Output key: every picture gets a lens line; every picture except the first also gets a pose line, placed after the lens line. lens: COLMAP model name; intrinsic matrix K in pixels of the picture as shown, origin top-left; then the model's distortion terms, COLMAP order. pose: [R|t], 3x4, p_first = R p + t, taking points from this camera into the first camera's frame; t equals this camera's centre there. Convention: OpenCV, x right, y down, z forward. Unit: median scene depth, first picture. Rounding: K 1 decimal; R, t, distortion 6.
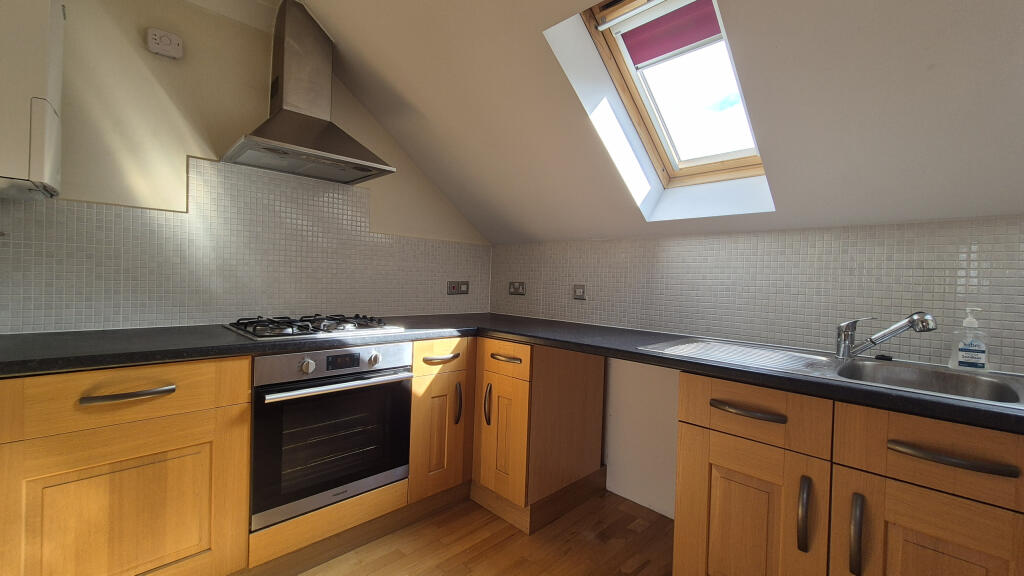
lens RADIAL K [[415.1, 0, 512.0], [0, 415.1, 288.0], [0, 0, 1]] dist [-0.001755, -0.000058]
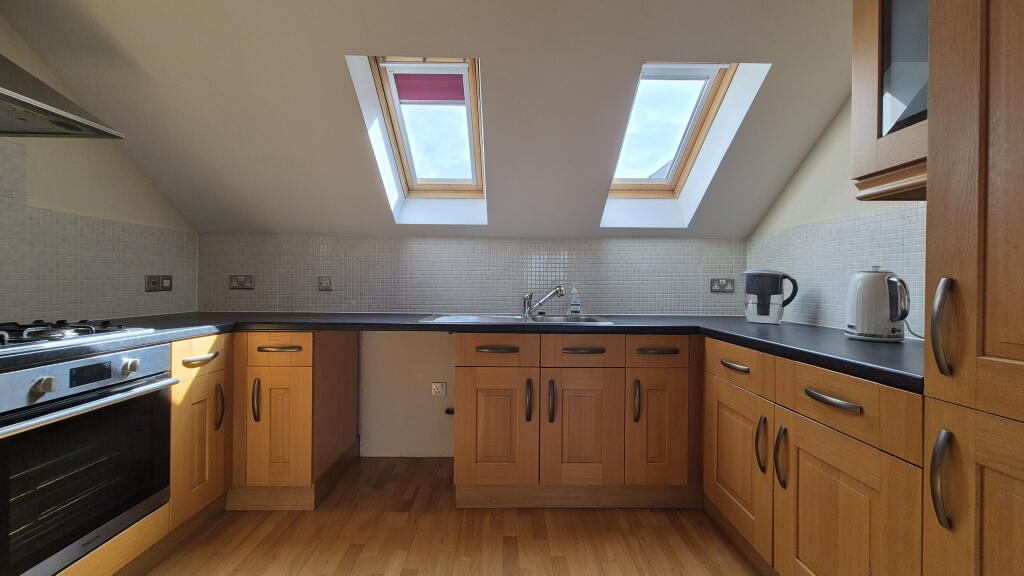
lens RADIAL K [[415.1, 0, 512.0], [0, 415.1, 288.0], [0, 0, 1]] dist [-0.001755, -0.000058]
pose [[0.696460, -0.032924, 0.716840, -0.345242], [0.025810, 0.999450, 0.020828, 0.014845], [-0.717131, 0.003996, 0.696927, -0.108033]]
